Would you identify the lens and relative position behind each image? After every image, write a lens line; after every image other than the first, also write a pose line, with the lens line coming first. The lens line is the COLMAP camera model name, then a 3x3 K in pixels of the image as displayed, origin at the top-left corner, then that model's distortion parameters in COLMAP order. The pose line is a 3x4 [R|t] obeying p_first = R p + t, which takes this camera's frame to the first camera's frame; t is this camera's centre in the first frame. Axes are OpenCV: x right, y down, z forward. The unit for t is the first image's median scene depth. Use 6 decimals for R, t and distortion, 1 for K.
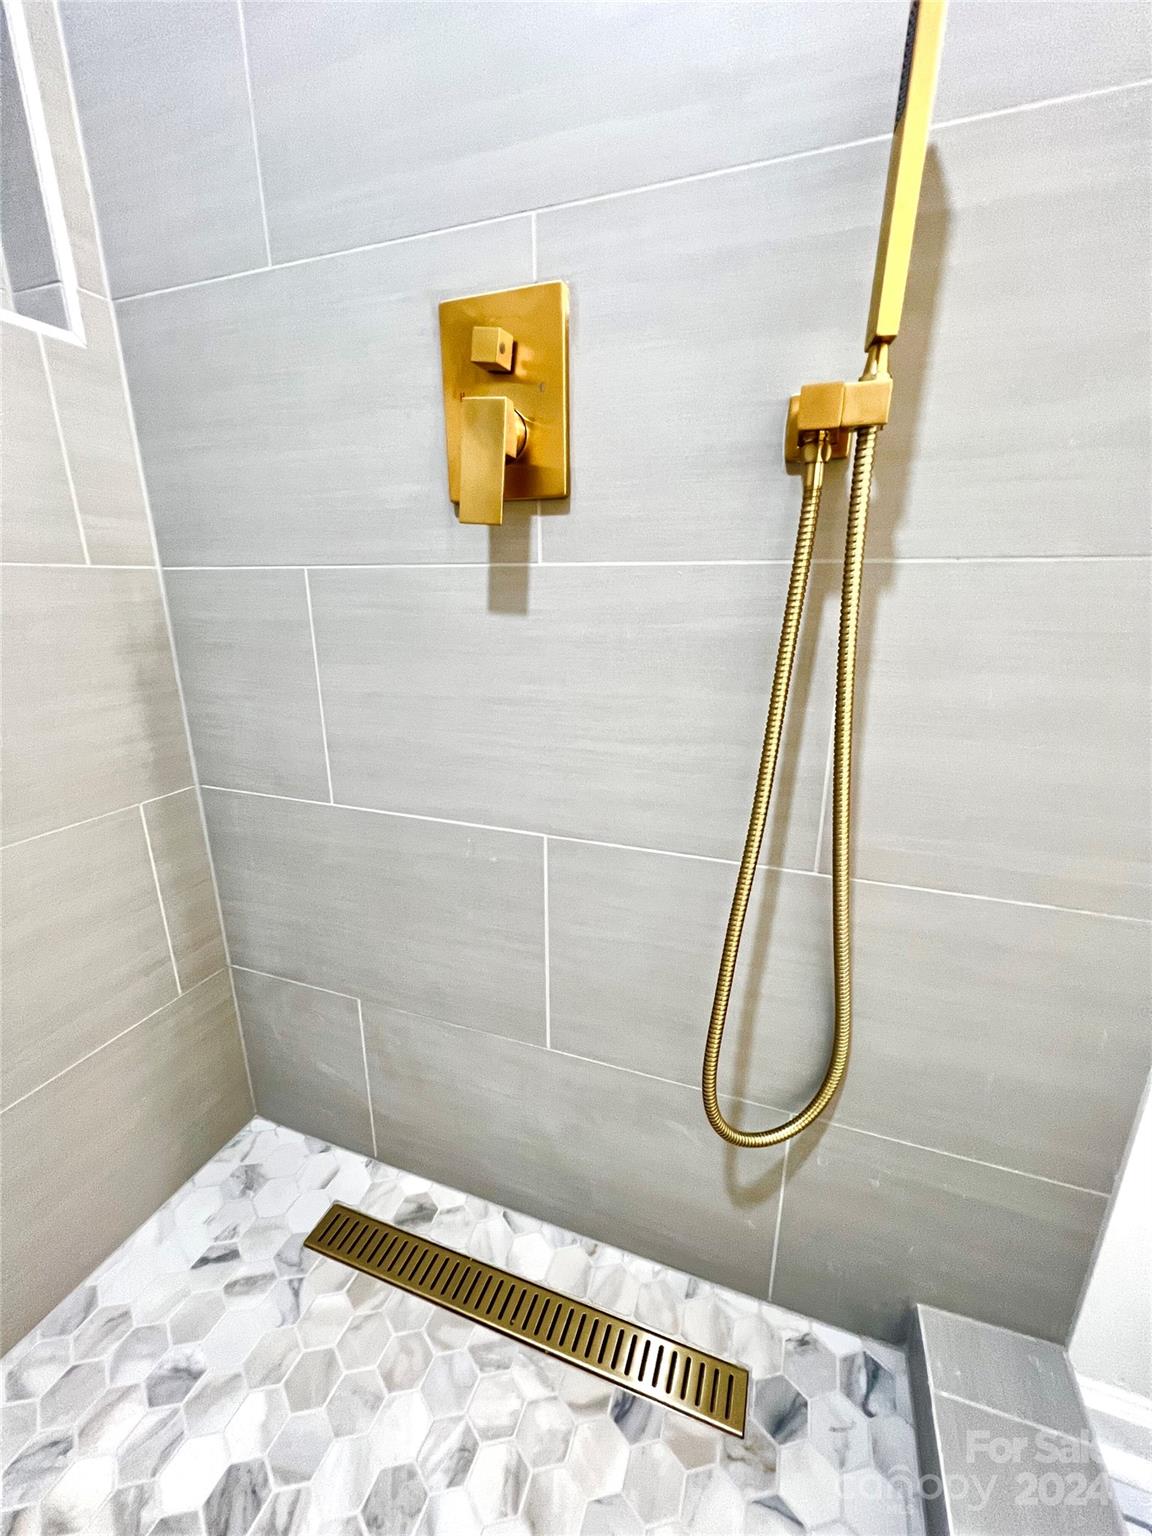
lens RADIAL K [[606.5, 0, 576.0], [0, 606.5, 768.0], [0, 0, 1]] dist [0.001727, -0.000244]
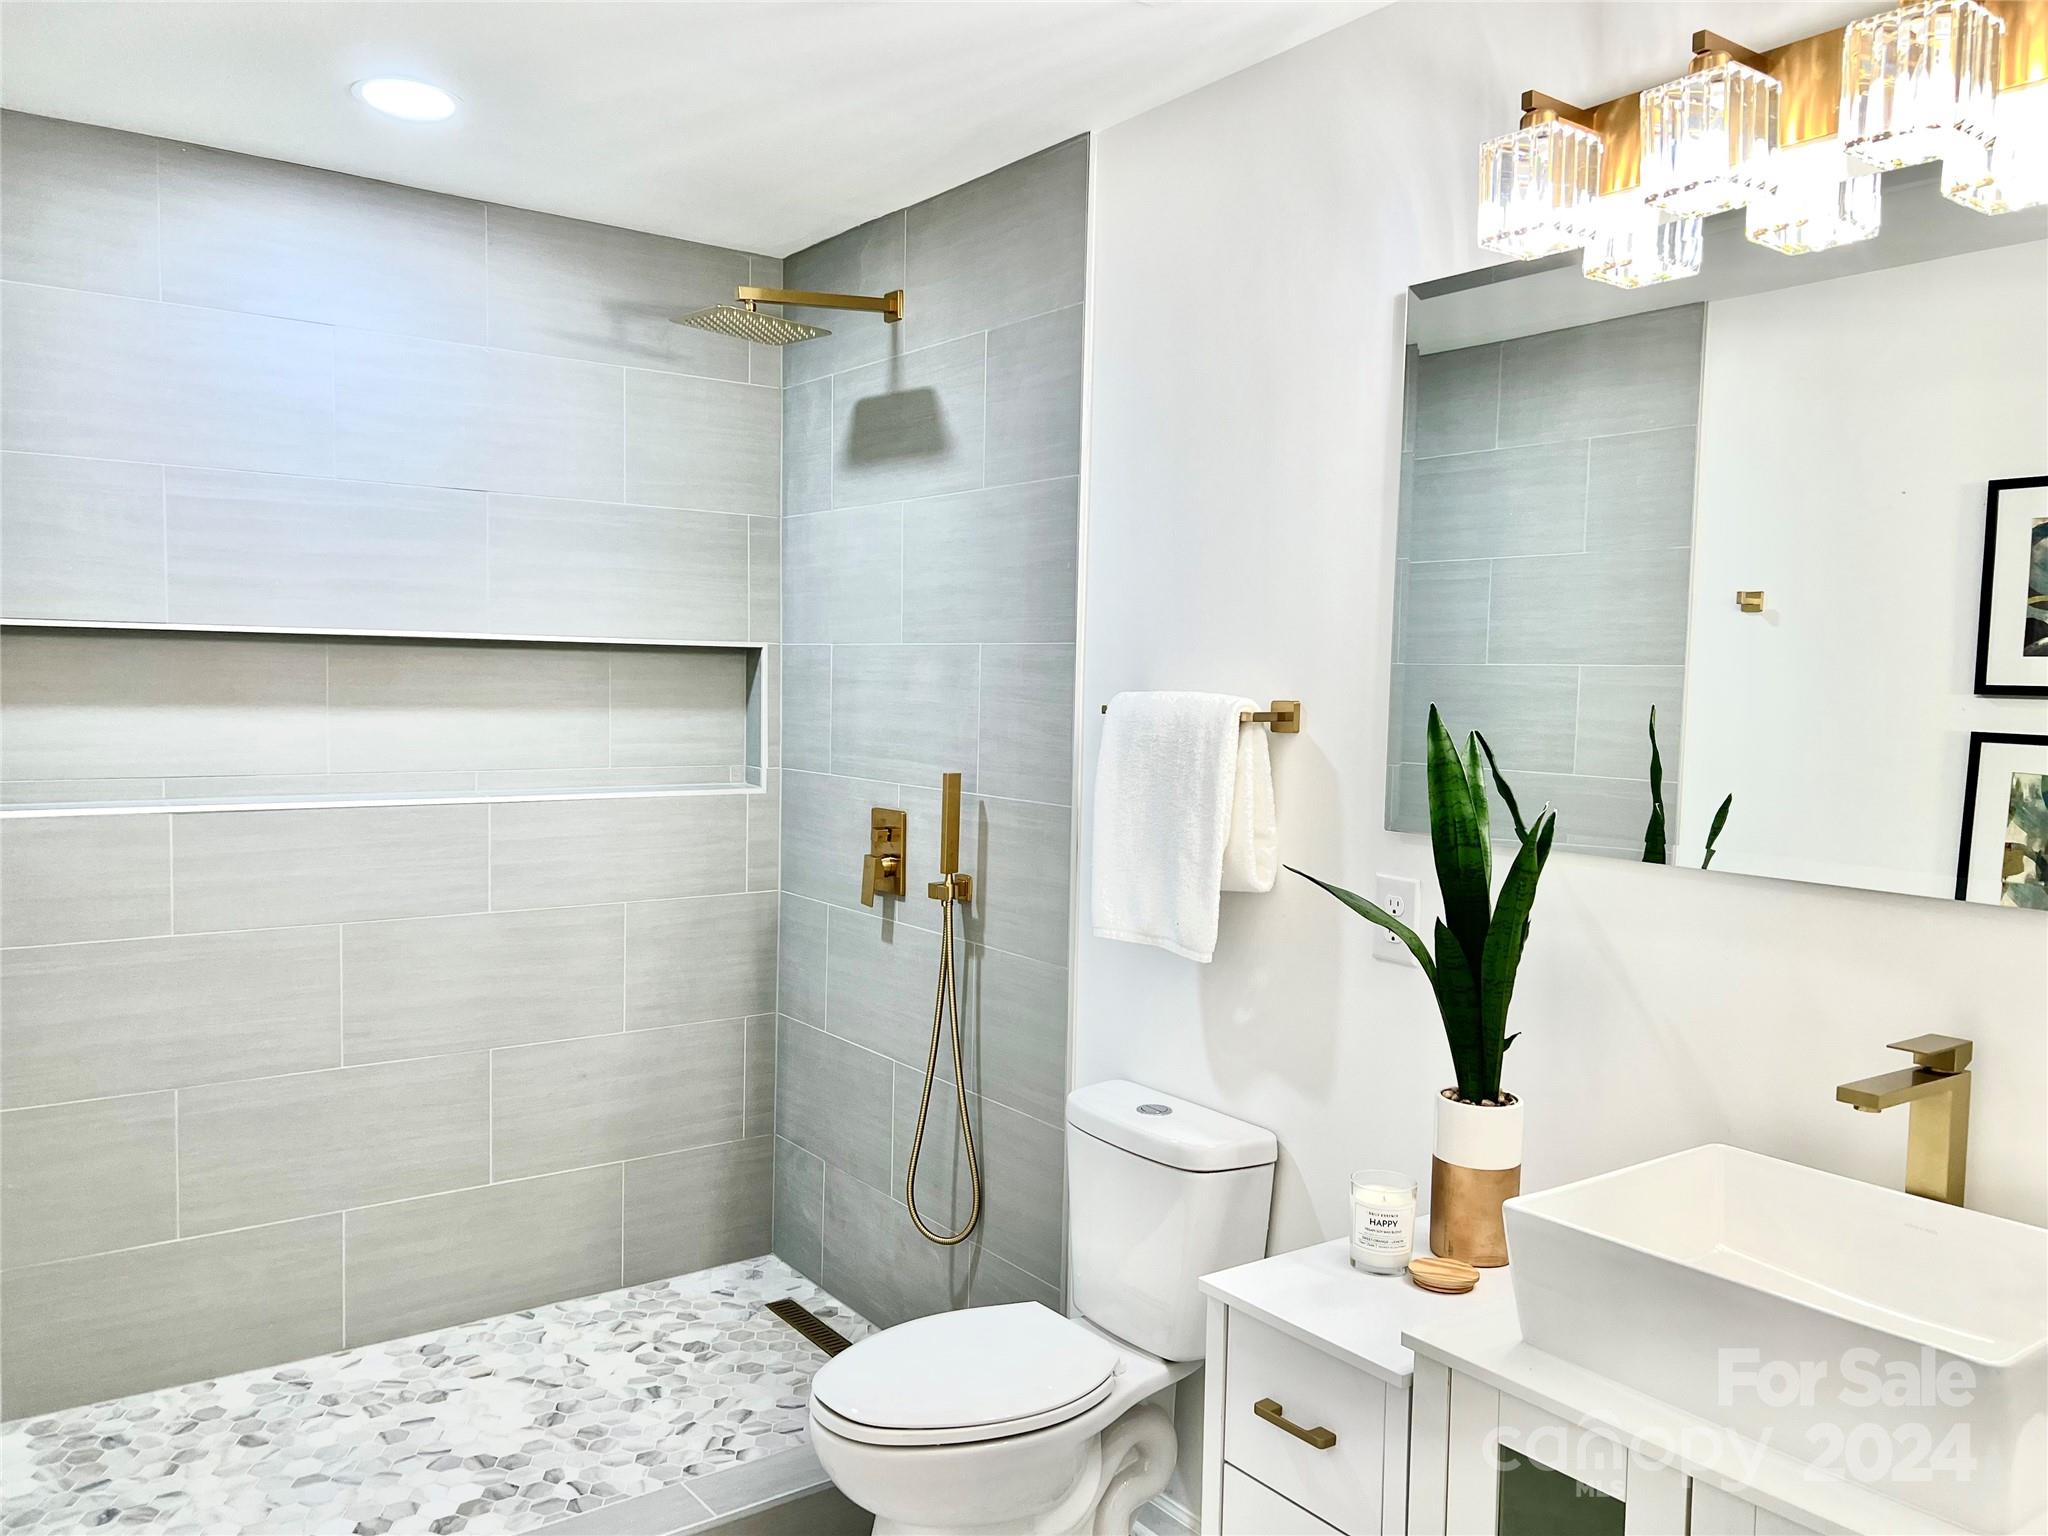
lens RADIAL K [[1536.8, 0, 1034.8], [0, 1536.8, 774.7], [0, 0, 1]] dist [0.056175, -0.094344]
pose [[0.829941, 0.050280, -0.555581, 2.625562], [-0.175000, 0.969123, -0.173714, 0.006597], [0.529692, 0.241399, 0.813113, -2.563690]]
